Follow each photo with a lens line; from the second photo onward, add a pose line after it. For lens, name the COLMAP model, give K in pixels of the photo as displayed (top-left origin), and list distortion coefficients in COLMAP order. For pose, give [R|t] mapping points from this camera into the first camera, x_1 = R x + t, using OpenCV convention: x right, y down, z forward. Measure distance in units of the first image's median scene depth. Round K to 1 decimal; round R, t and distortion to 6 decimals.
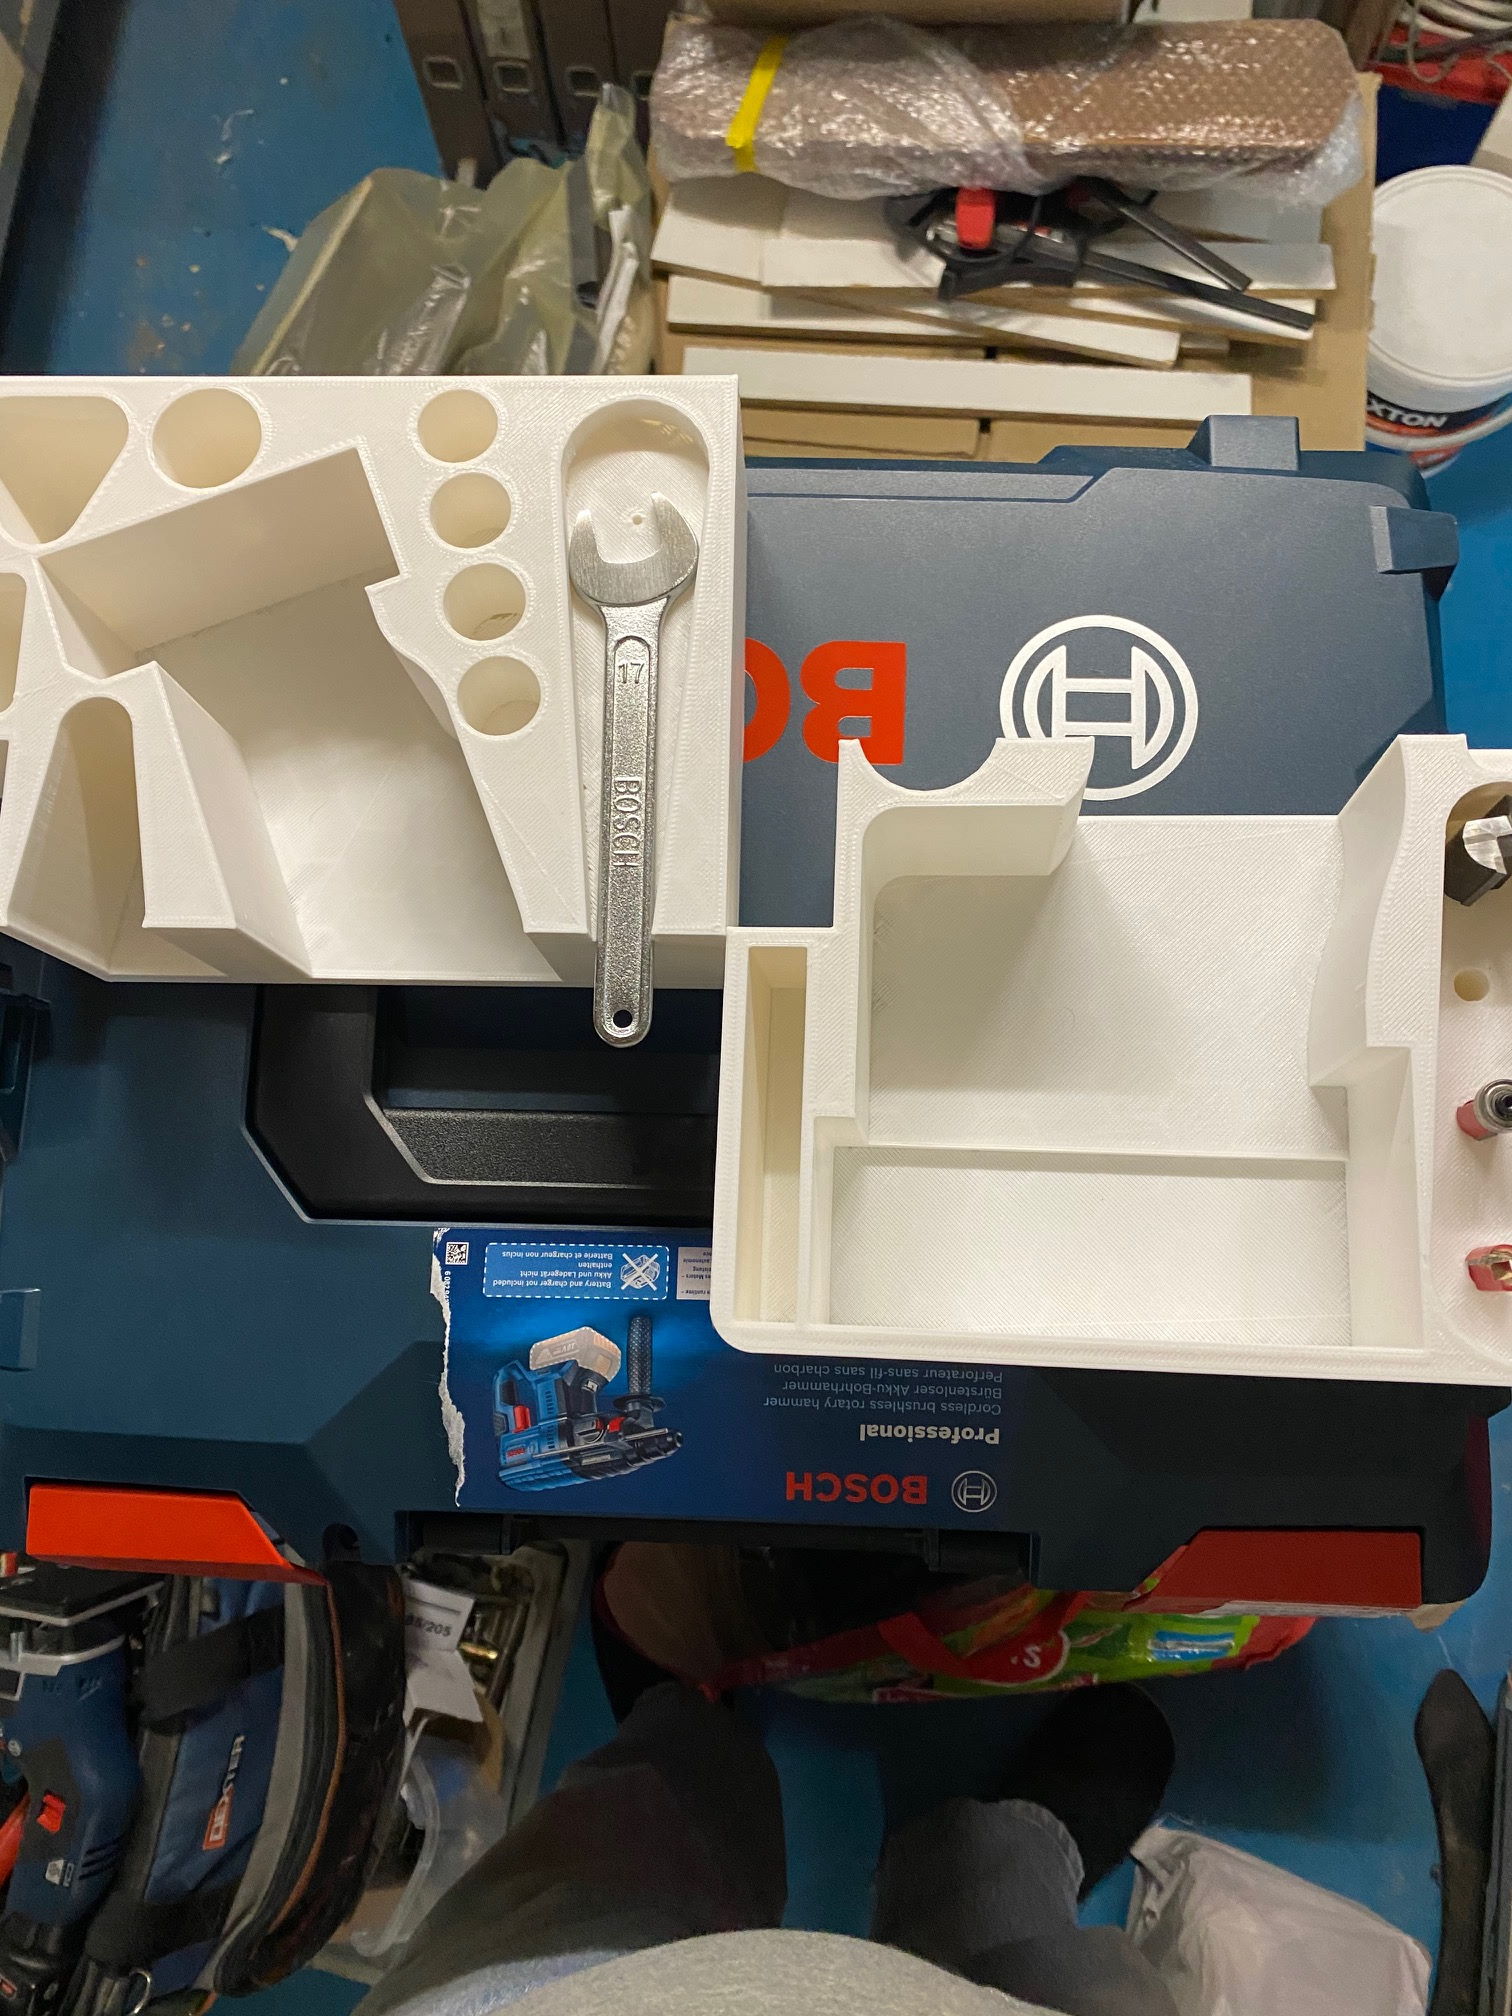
lens RADIAL K [[1438.0, 0, 756.0], [0, 1438.0, 1008.0], [0, 0, 1]] dist [0.023988, -0.050761]
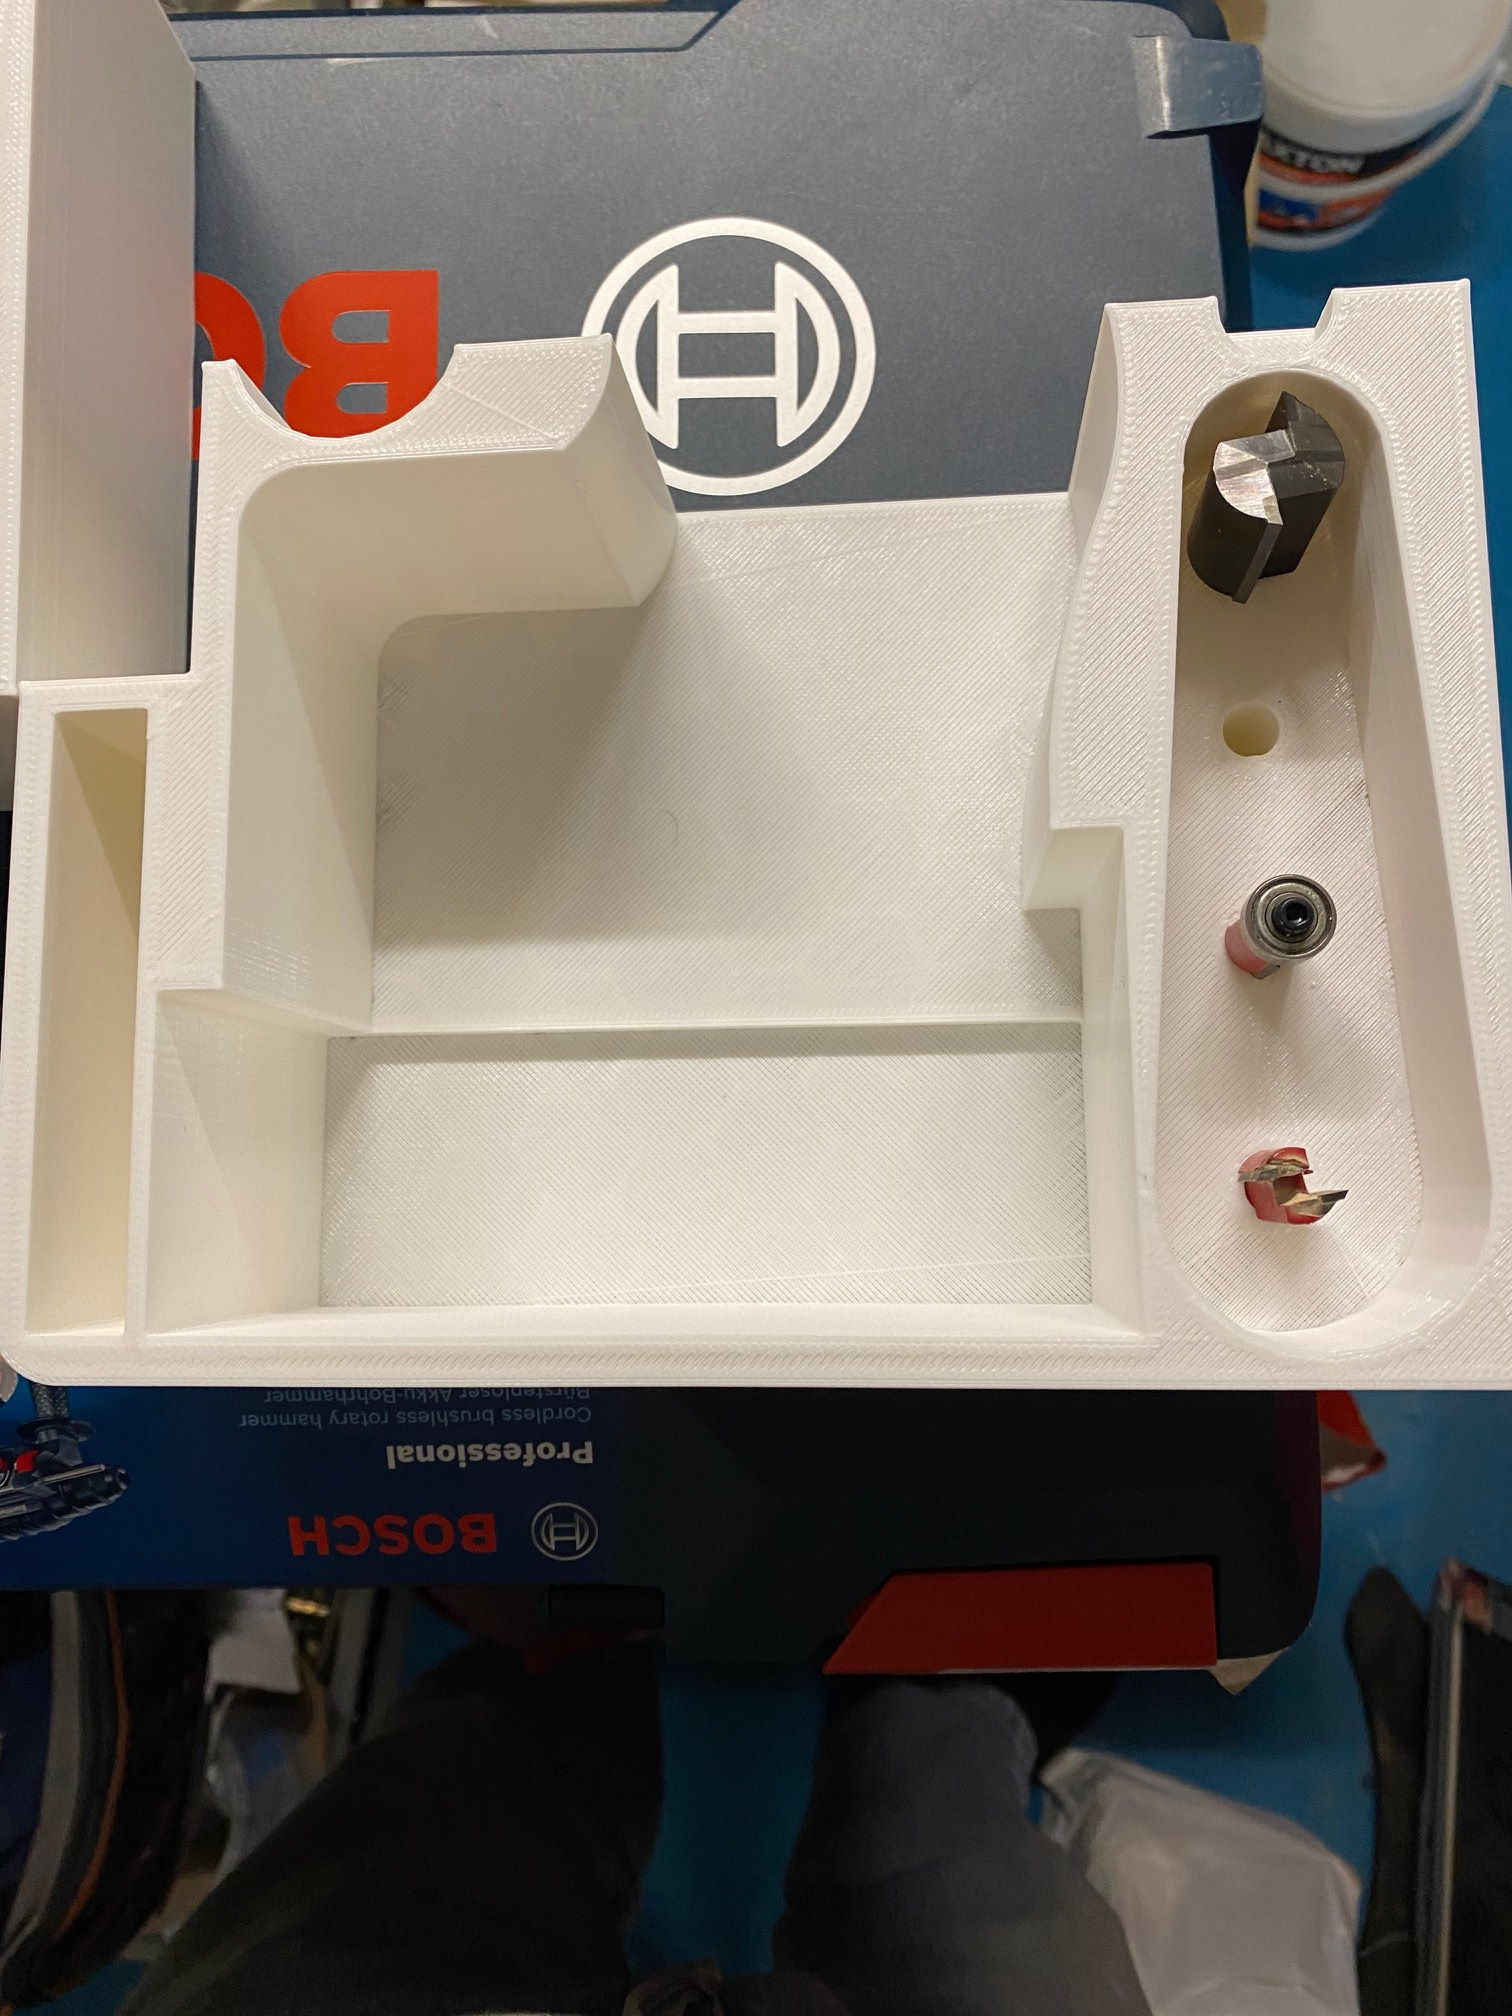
lens RADIAL K [[1450.2, 0, 756.0], [0, 1450.2, 1008.0], [0, 0, 1]] dist [-0.013151, -0.007413]
pose [[0.998785, -0.046027, 0.017594, 0.233254], [0.044525, 0.995968, 0.077876, 0.039370], [-0.021108, -0.076998, 0.996808, 0.326750]]
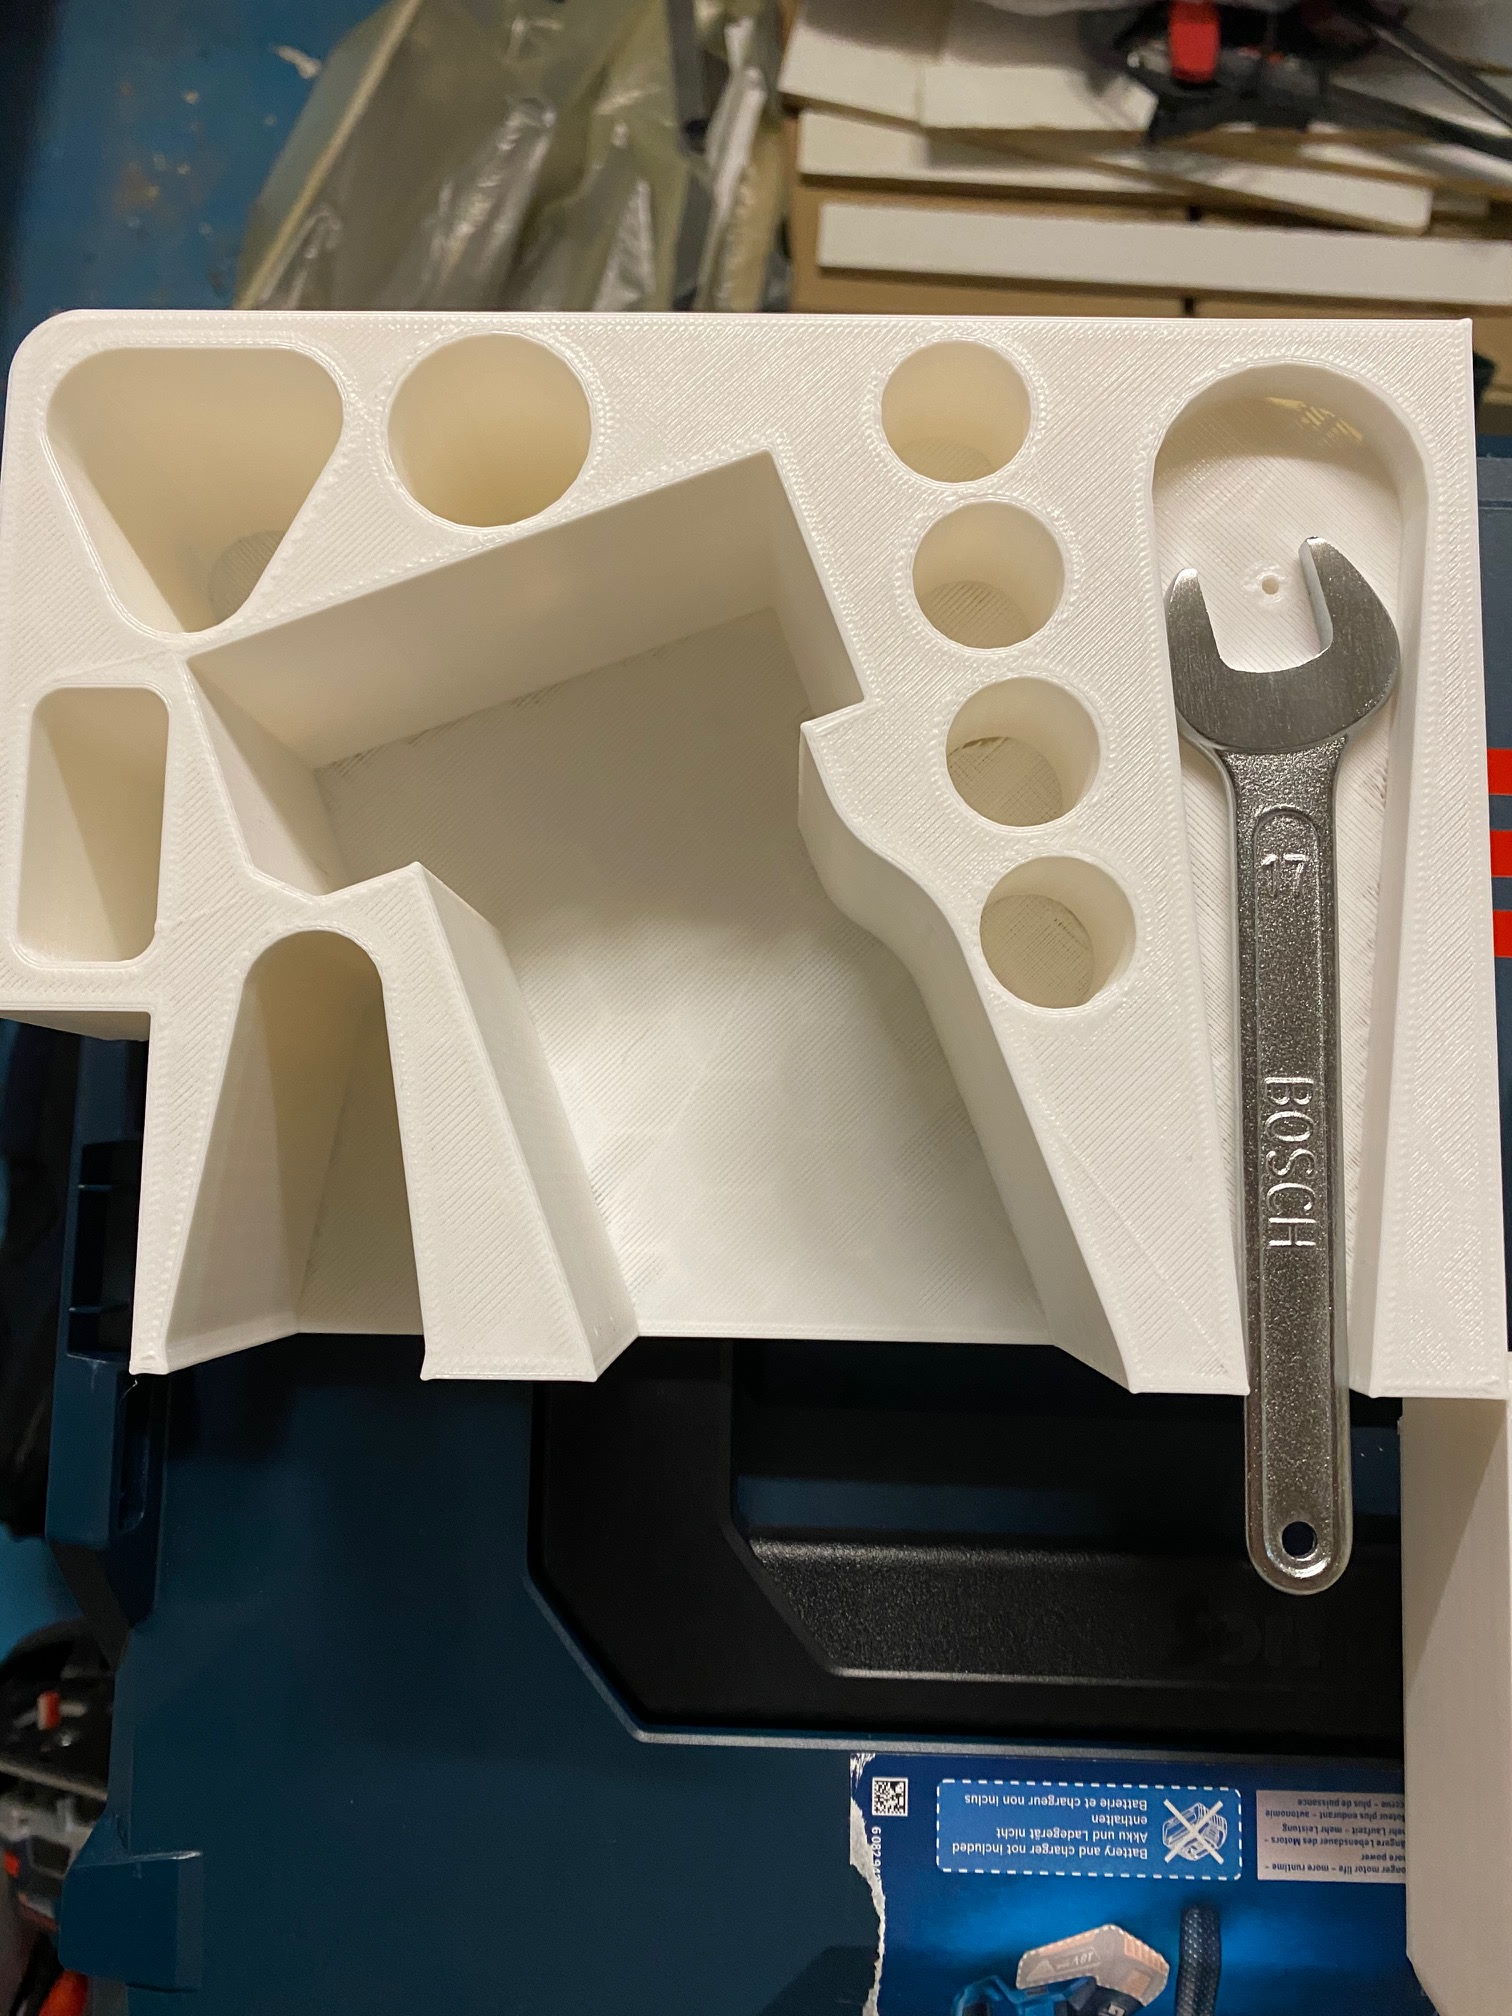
lens RADIAL K [[1462.0, 0, 756.0], [0, 1462.0, 1008.0], [0, 0, 1]] dist [-0.003673, -0.002487]
pose [[0.999955, 0.001647, 0.009376, -0.270789], [-0.002410, 0.996628, 0.082021, -0.212966], [-0.009209, -0.082040, 0.996587, 0.412245]]
